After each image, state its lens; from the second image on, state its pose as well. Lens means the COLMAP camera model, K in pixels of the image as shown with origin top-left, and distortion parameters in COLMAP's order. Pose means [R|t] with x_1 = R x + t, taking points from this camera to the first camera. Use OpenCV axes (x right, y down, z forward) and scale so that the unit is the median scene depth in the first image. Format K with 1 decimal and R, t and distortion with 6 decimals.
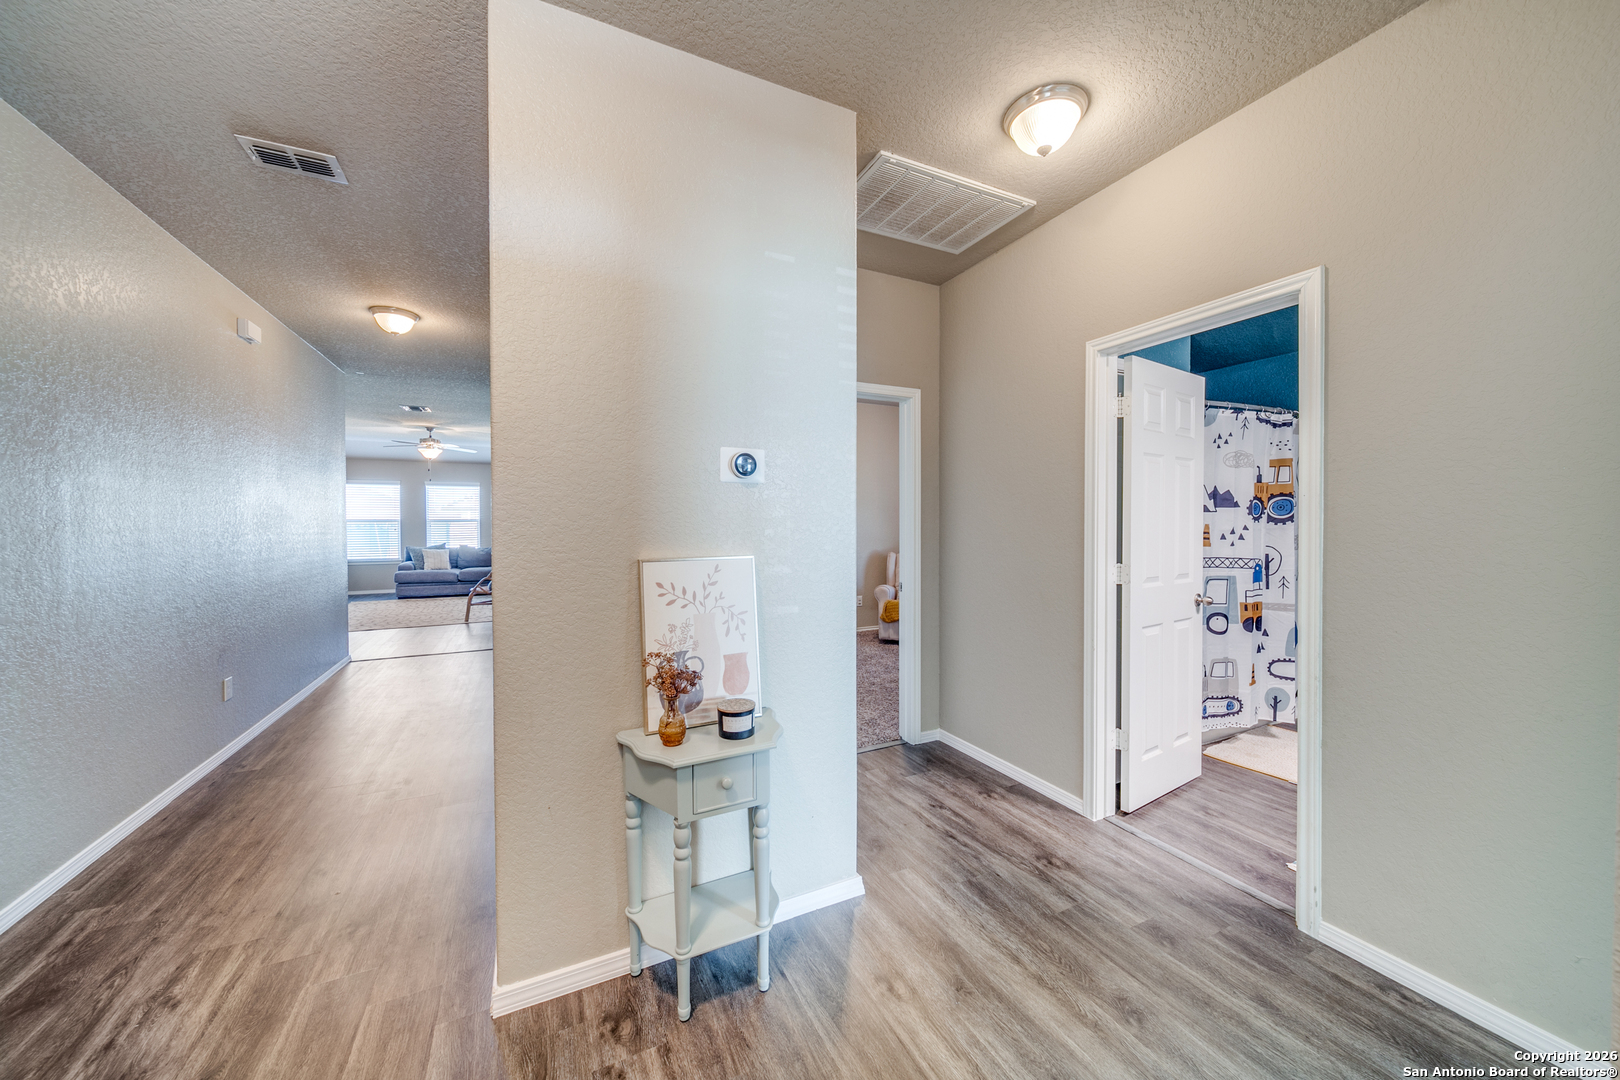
lens RADIAL K [[561.3, 0, 800.3], [0, 561.3, 530.6], [0, 0, 1]] dist [-0.001121, -0.000482]
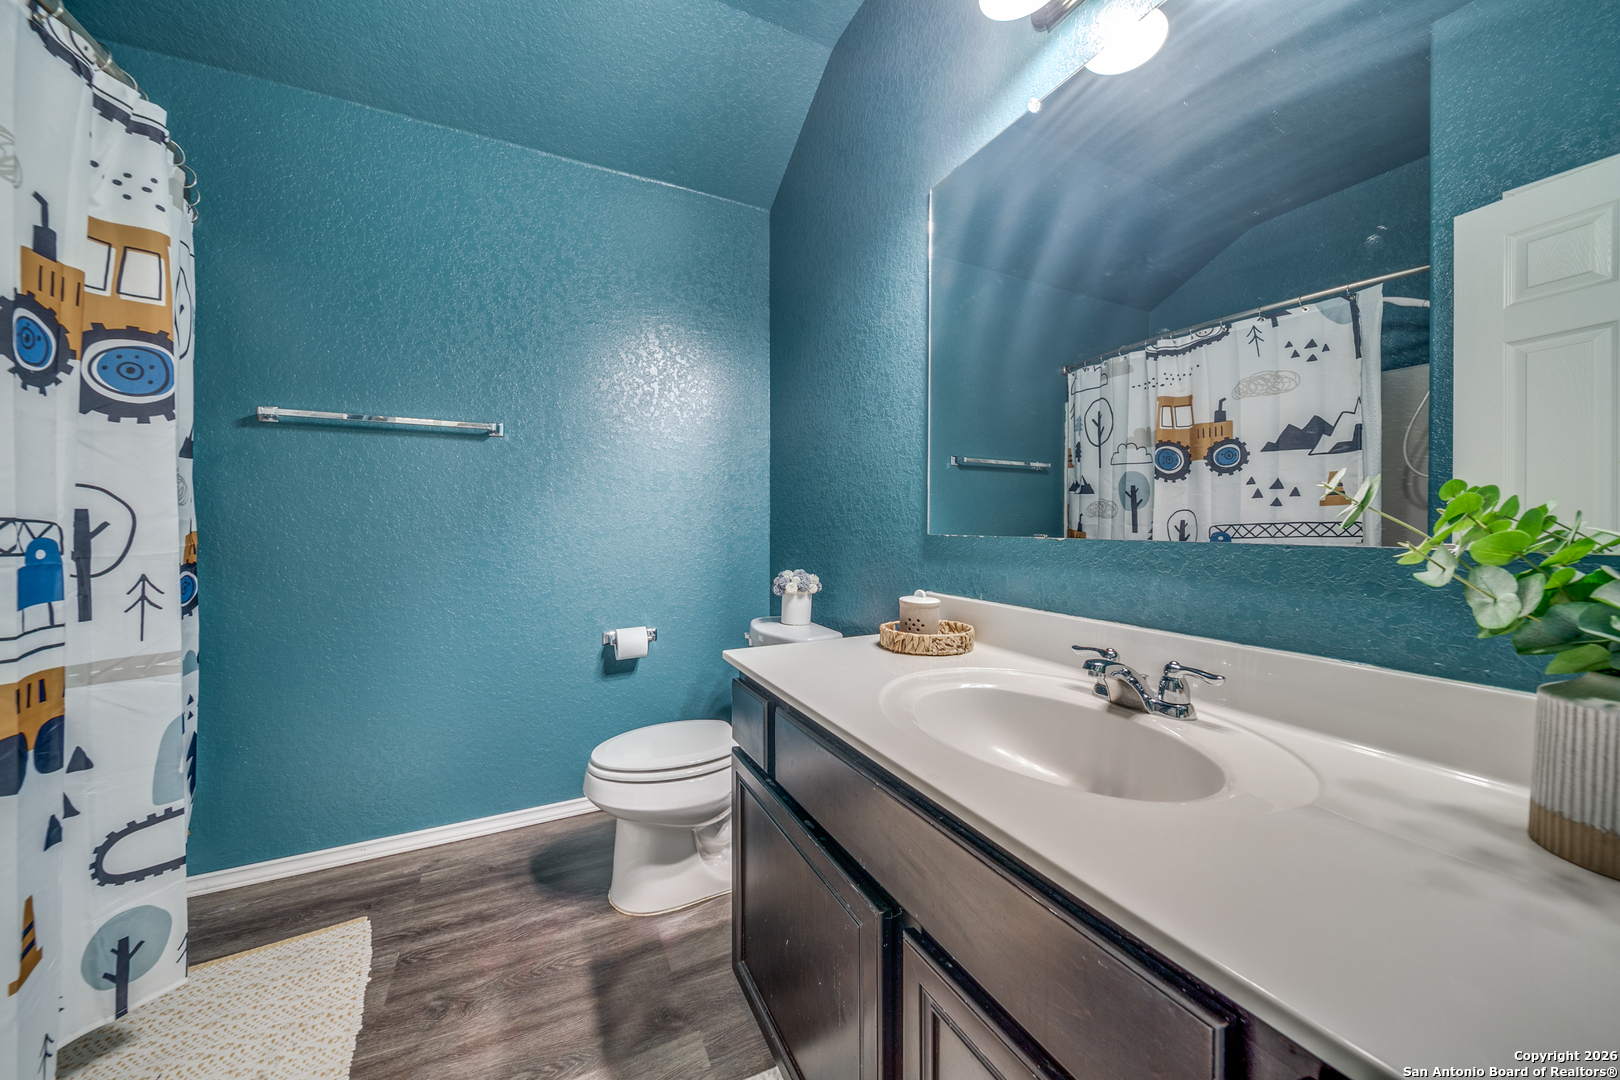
lens RADIAL K [[561.3, 0, 800.3], [0, 561.3, 530.6], [0, 0, 1]] dist [-0.001121, -0.000482]
pose [[-0.029653, -0.006444, 0.999539, 0.510024], [0.007853, 0.999947, 0.006680, 0.055233], [-0.999529, 0.008047, -0.029601, 0.610371]]
